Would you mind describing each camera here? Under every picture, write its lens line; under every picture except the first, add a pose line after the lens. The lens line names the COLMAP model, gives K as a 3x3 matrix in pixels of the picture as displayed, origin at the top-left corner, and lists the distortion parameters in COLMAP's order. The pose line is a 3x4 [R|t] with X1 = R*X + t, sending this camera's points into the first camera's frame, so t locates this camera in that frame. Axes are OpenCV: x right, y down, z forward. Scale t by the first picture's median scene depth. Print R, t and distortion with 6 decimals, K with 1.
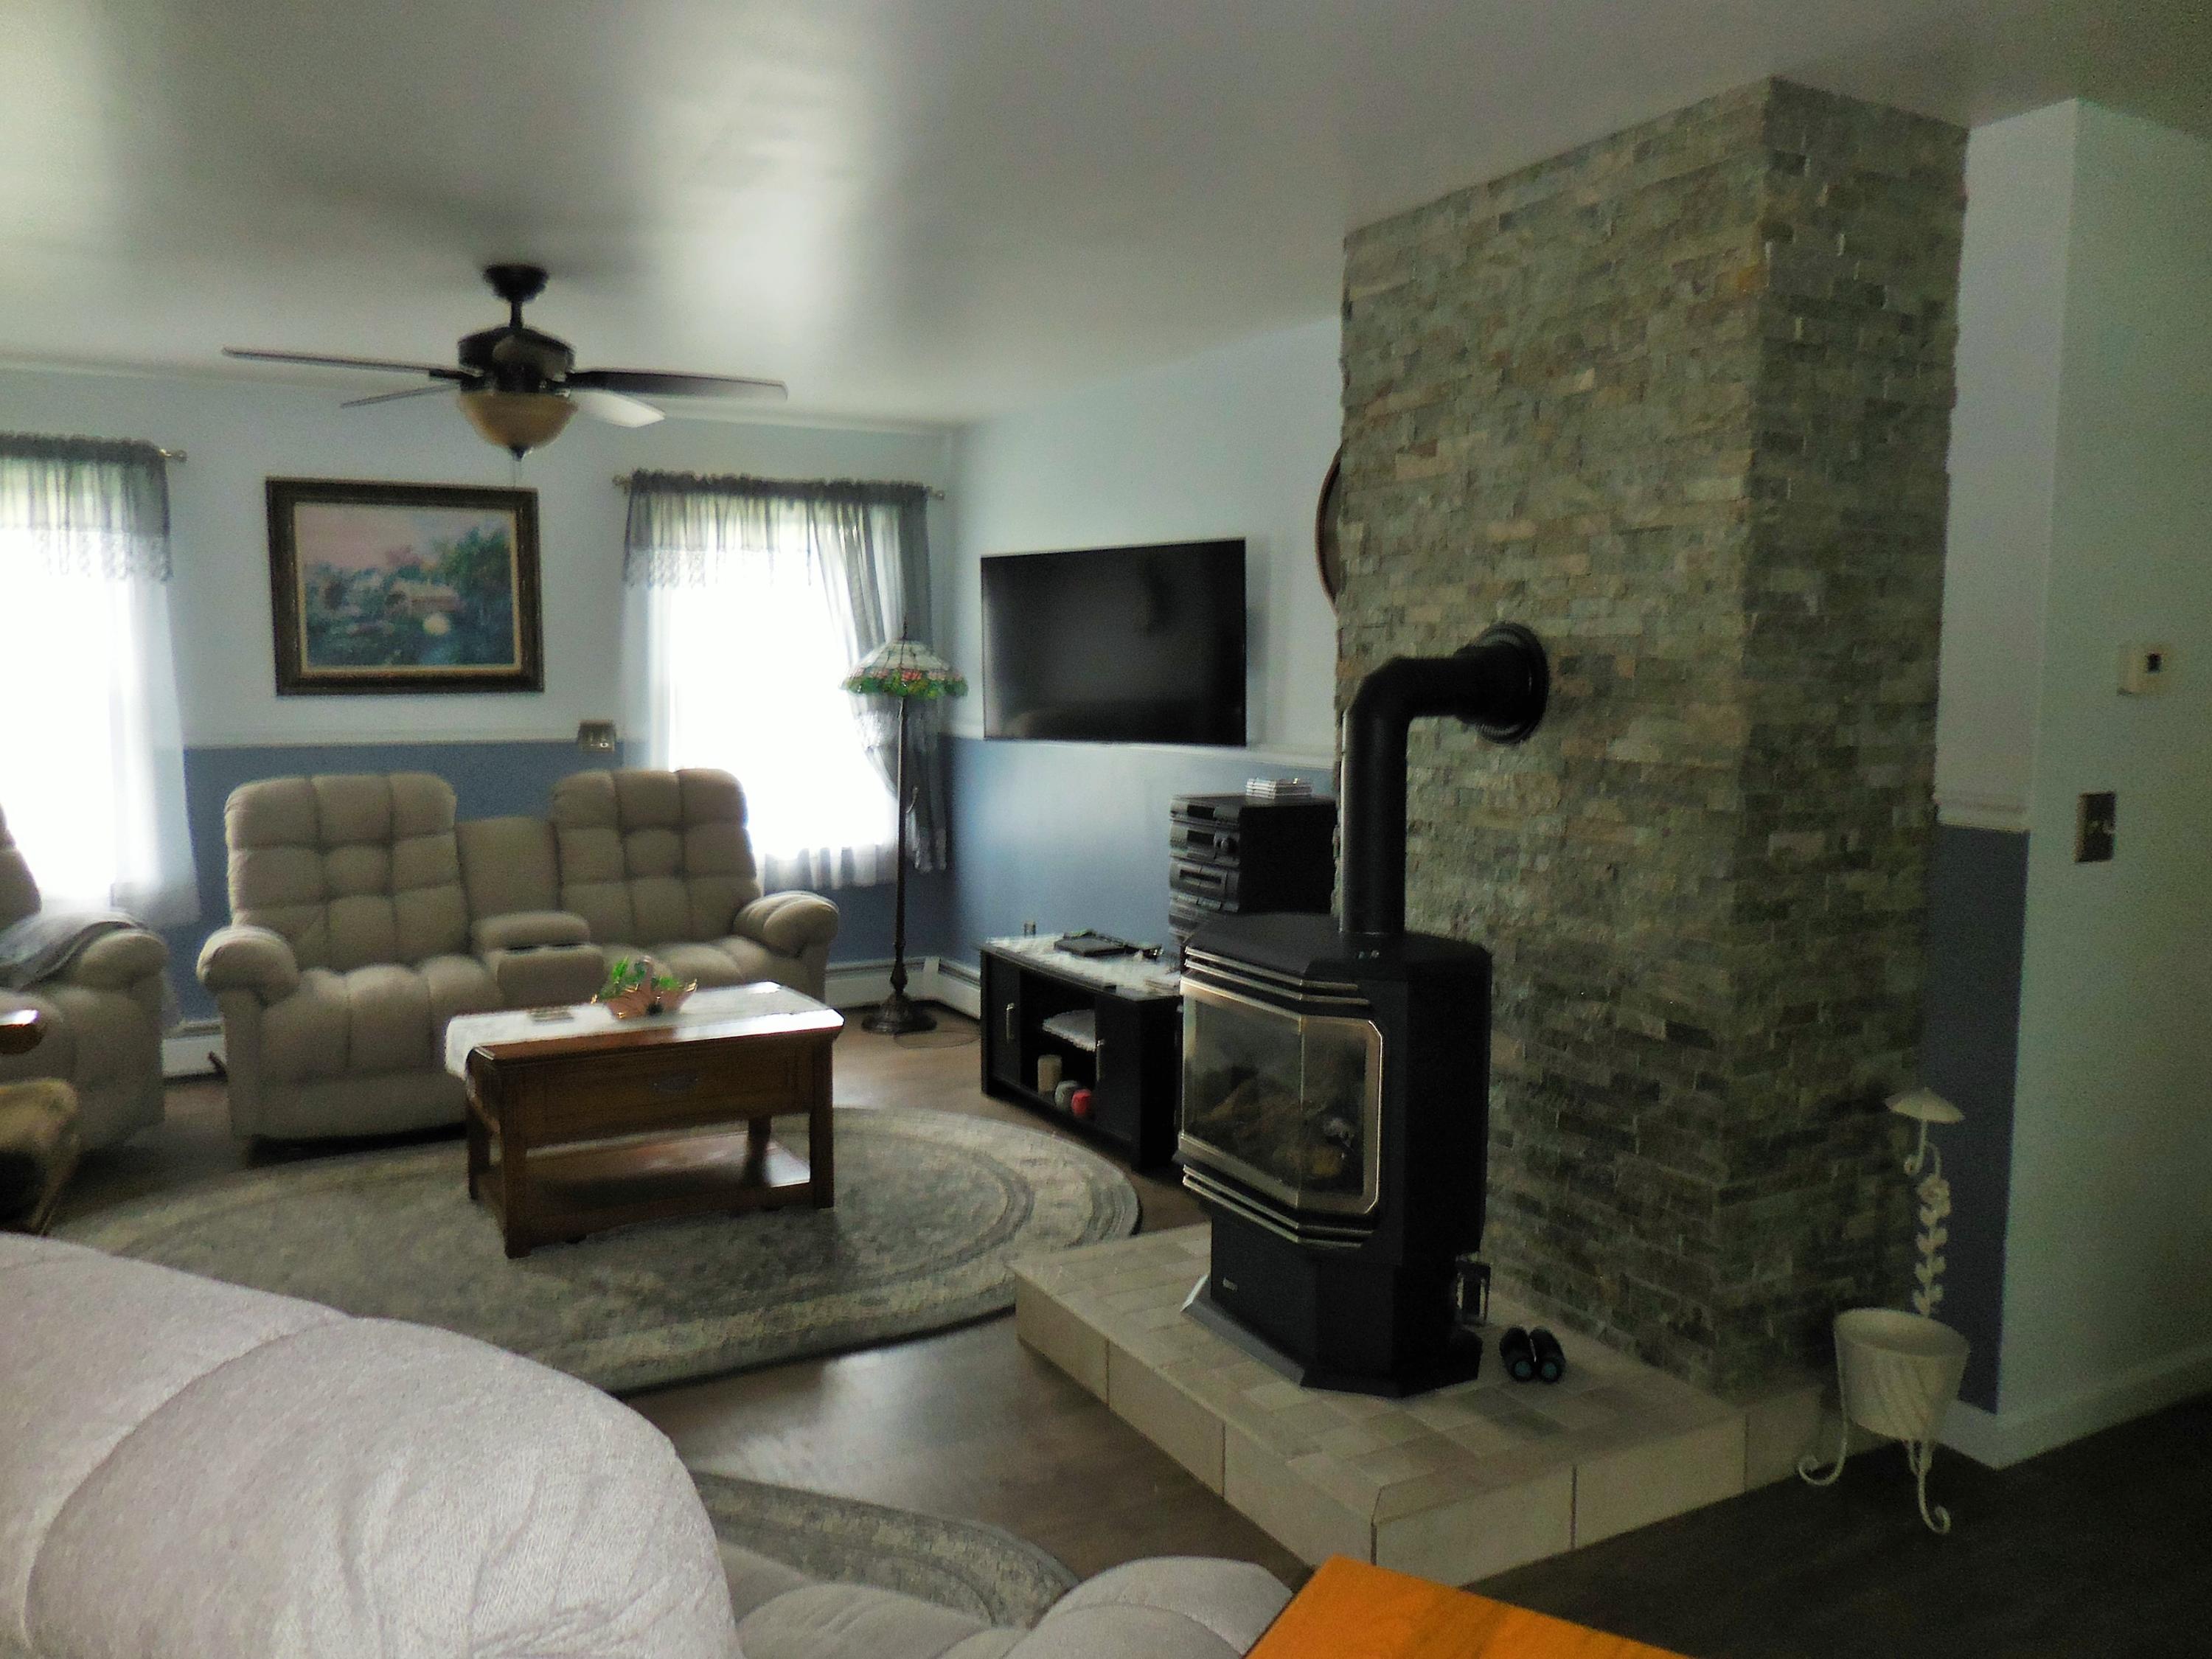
lens RADIAL K [[1669.1, 0, 1106.0], [0, 1669.1, 829.5], [0, 0, 1]] dist [-0.009642, 0.000035]
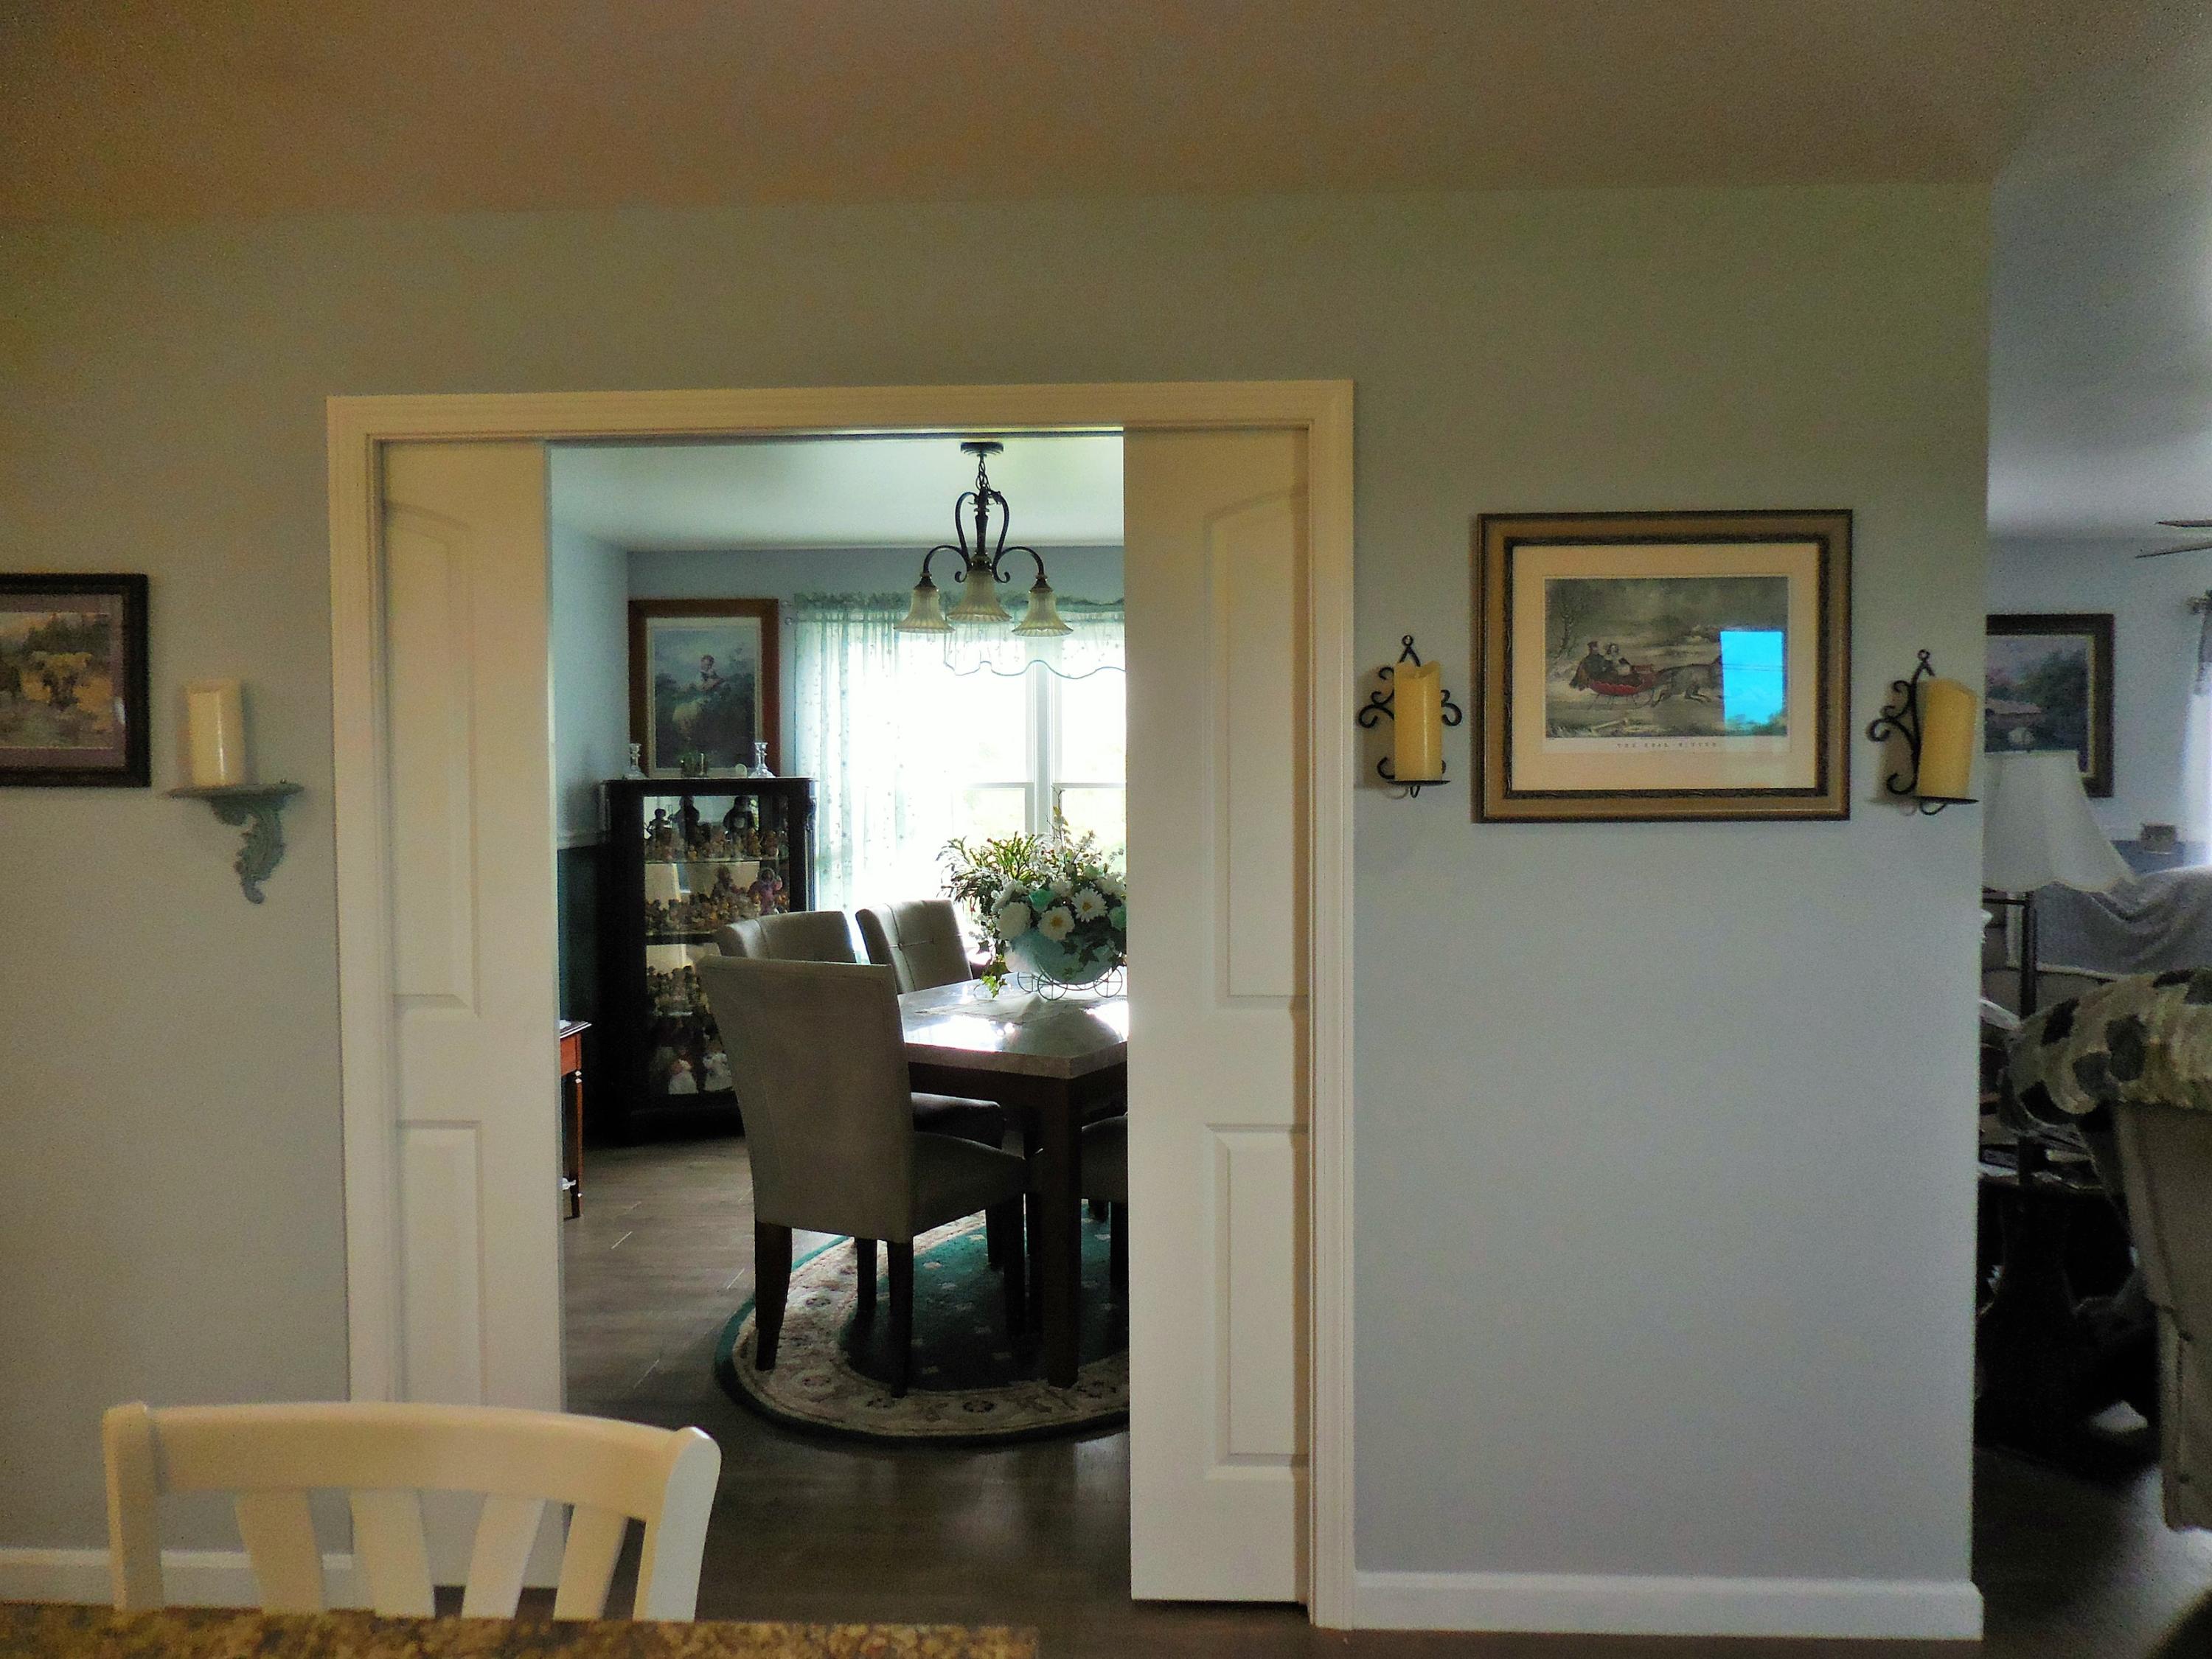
lens RADIAL K [[1689.2, 0, 1106.0], [0, 1689.2, 829.5], [0, 0, 1]] dist [-0.009409, 0.001722]
pose [[0.862749, 0.011990, -0.505491, -0.375567], [-0.045001, 0.997572, -0.053144, 0.029372], [0.503626, 0.068598, 0.861194, -0.301862]]
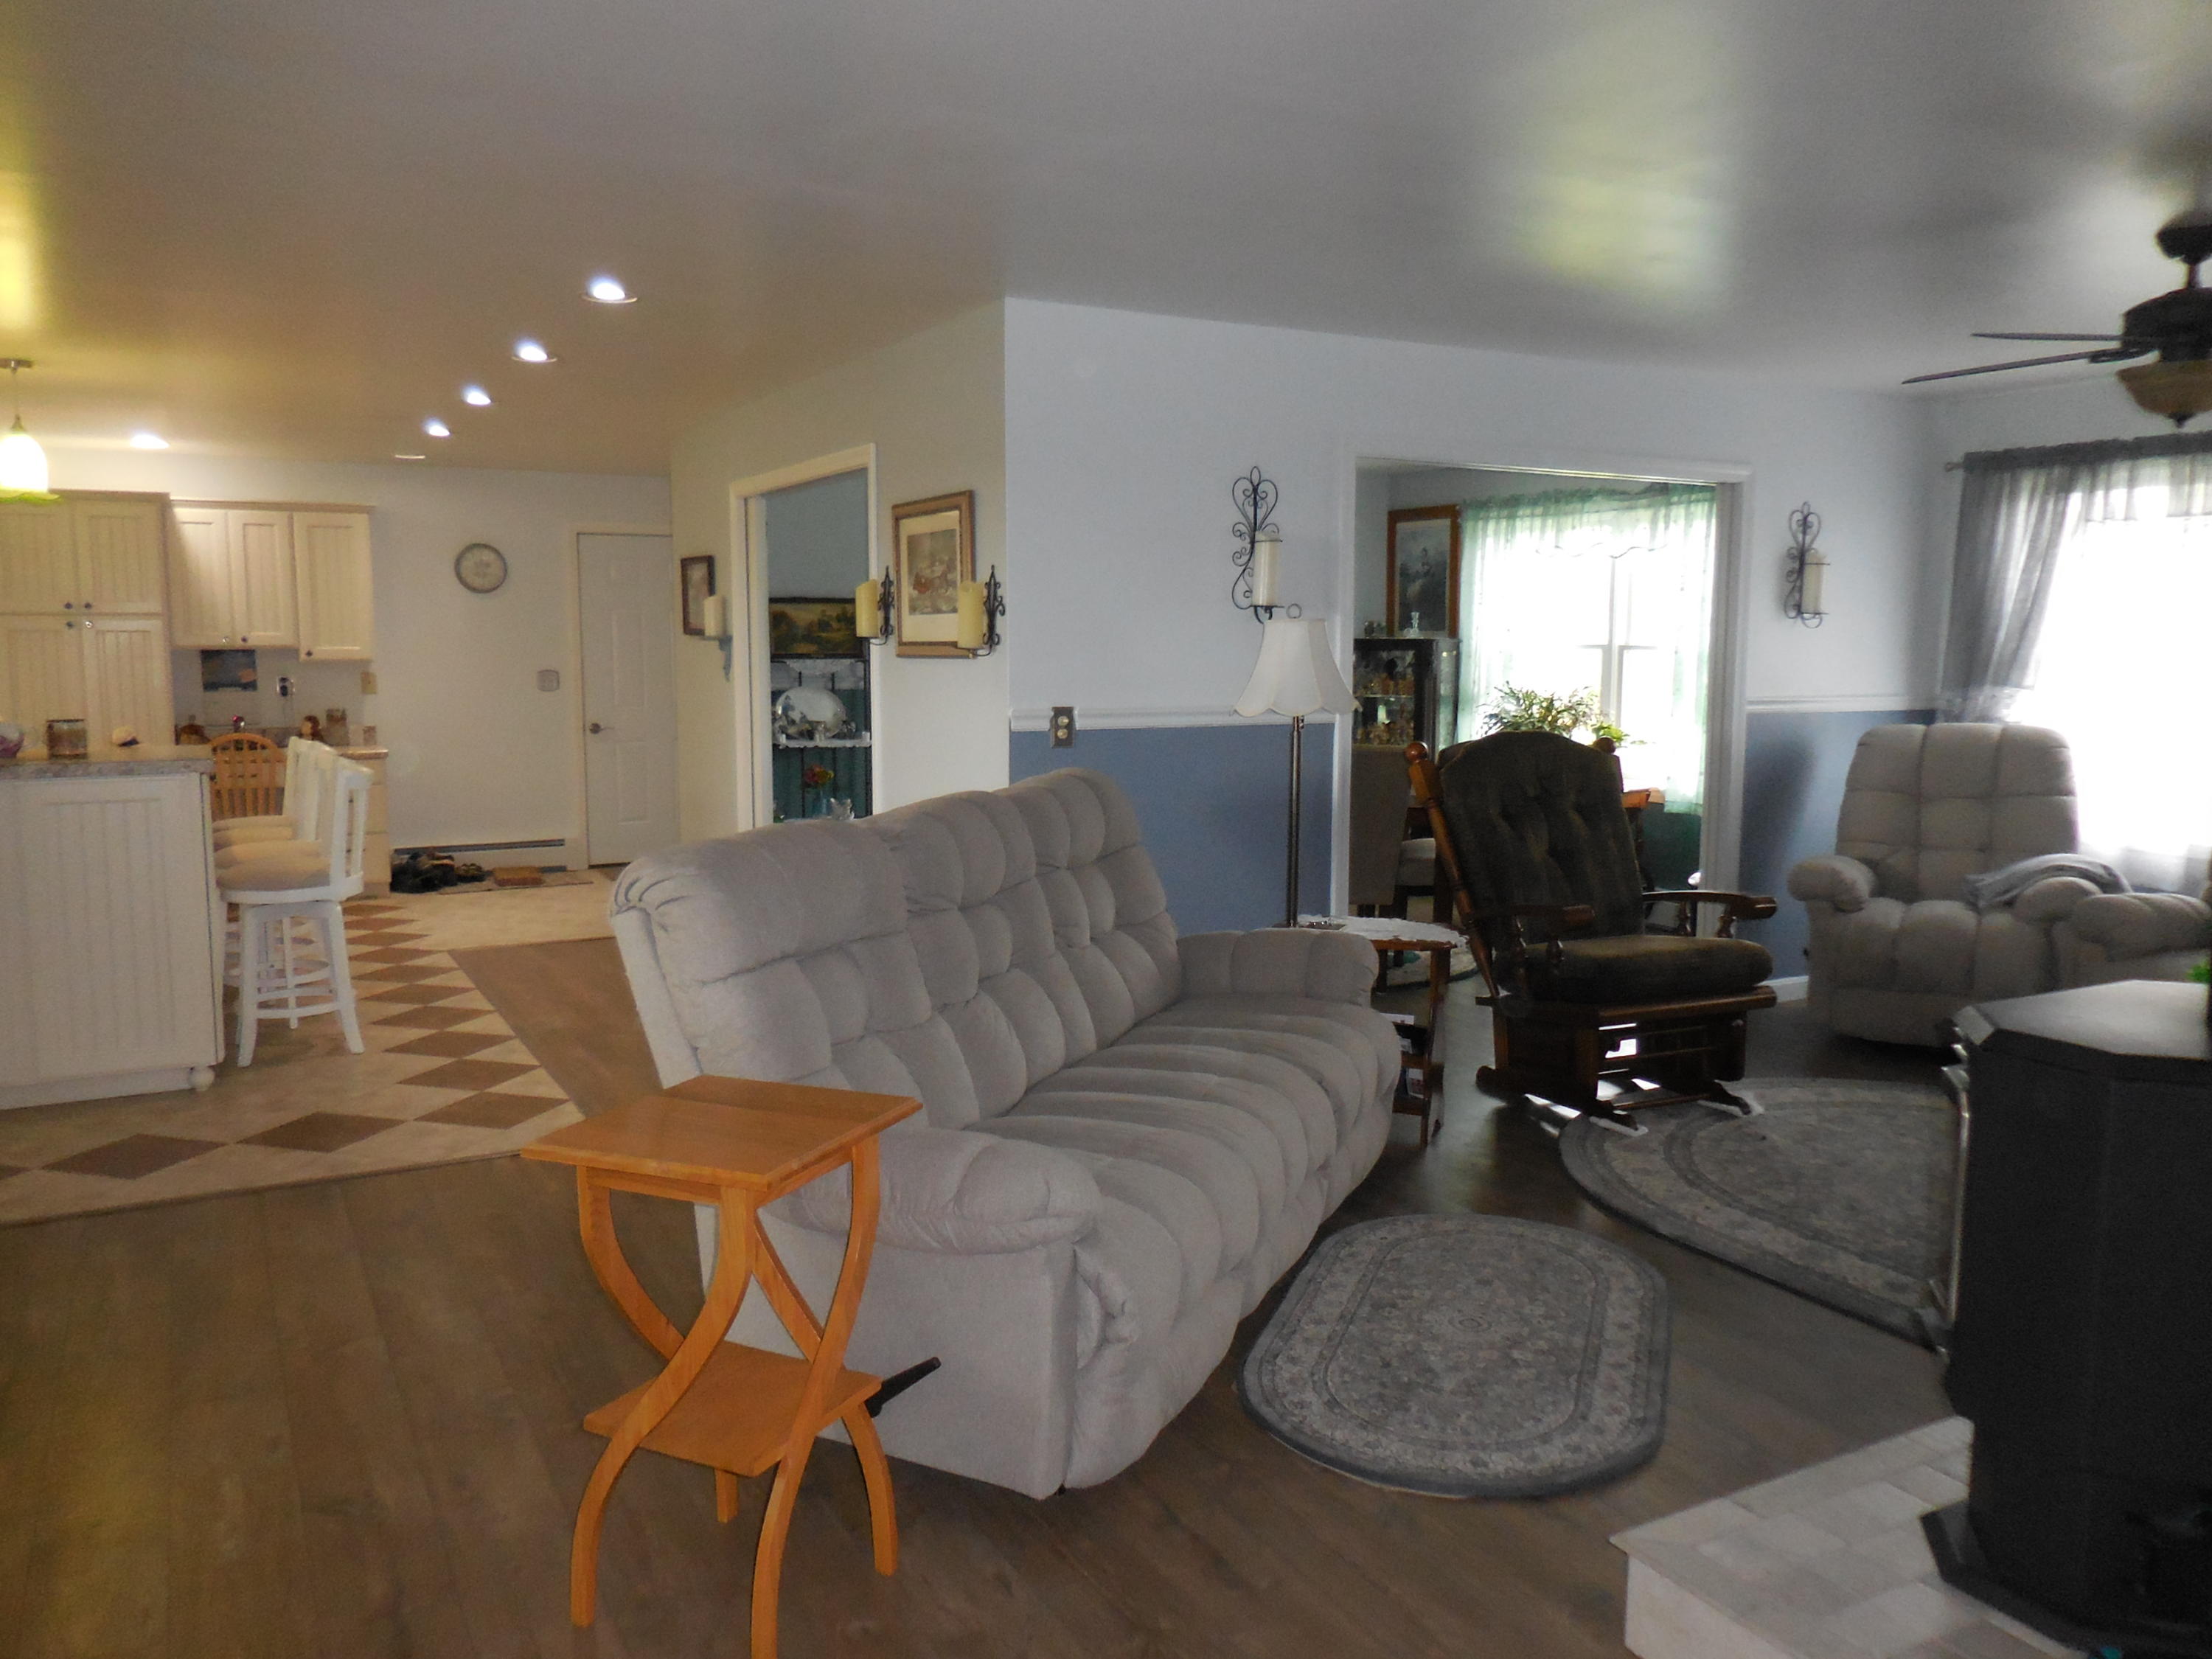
lens RADIAL K [[1689.2, 0, 1106.0], [0, 1689.2, 829.5], [0, 0, 1]] dist [-0.009409, 0.001722]
pose [[-0.003860, 0.113832, -0.993493, 0.461043], [-0.104855, 0.987977, 0.113607, -0.027714], [0.994480, 0.104611, 0.008122, 0.286755]]
